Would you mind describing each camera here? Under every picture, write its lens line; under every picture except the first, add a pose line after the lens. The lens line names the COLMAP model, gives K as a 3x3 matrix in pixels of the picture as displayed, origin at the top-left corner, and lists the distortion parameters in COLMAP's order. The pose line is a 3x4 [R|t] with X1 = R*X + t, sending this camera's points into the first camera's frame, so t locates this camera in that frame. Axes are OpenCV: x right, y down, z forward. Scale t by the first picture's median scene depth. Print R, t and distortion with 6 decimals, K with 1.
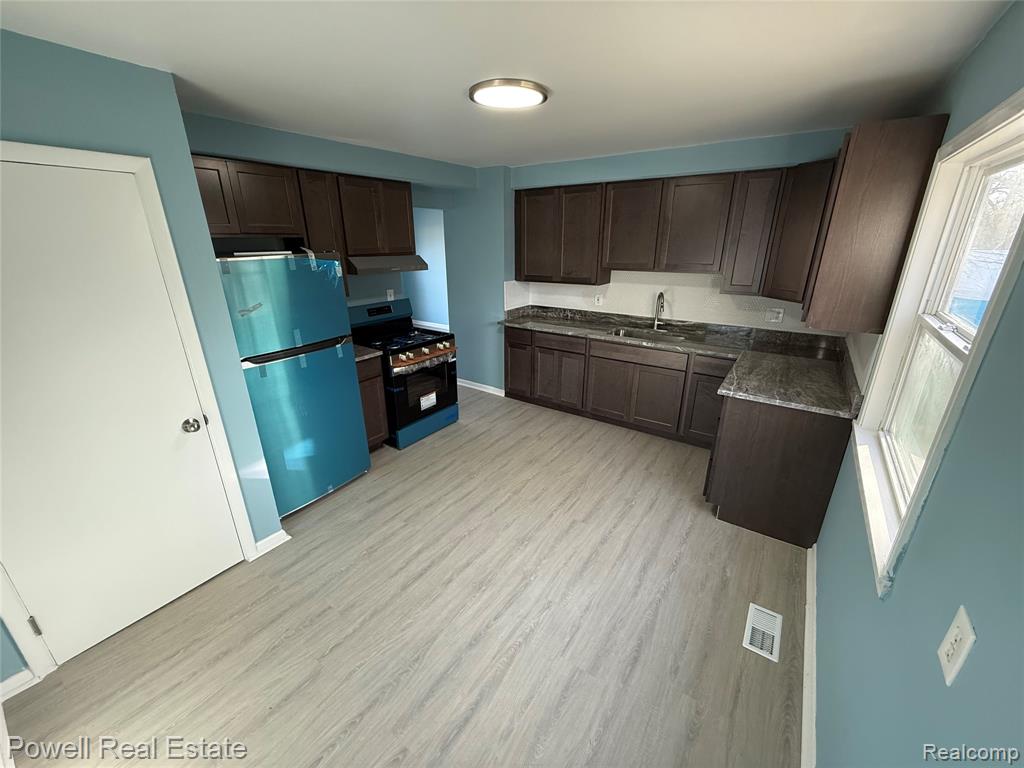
lens RADIAL K [[409.5, 0, 510.4], [0, 409.5, 387.6], [0, 0, 1]] dist [-0.002325, -0.000543]
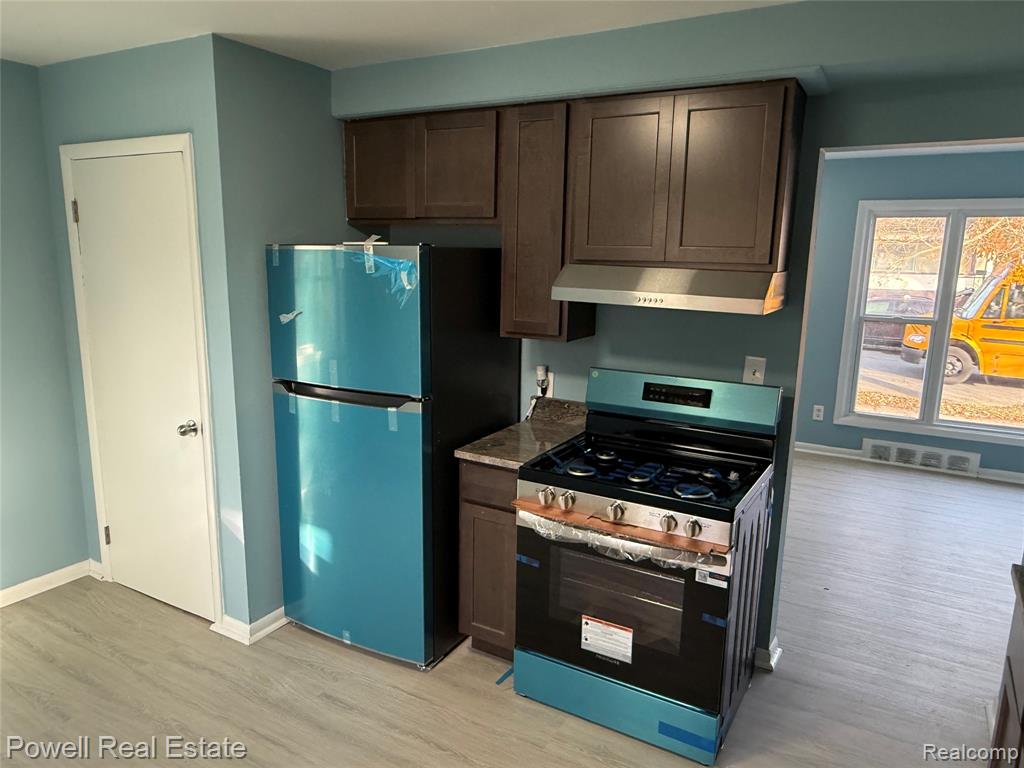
lens RADIAL K [[713.2, 0, 512.0], [0, 713.2, 384.0], [0, 0, 1]] dist [-0.006555, -0.002395]
pose [[0.085297, 0.197022, -0.976682, 0.518898], [-0.365555, 0.918083, 0.153275, -0.337823], [0.926873, 0.343957, 0.150332, 0.990236]]
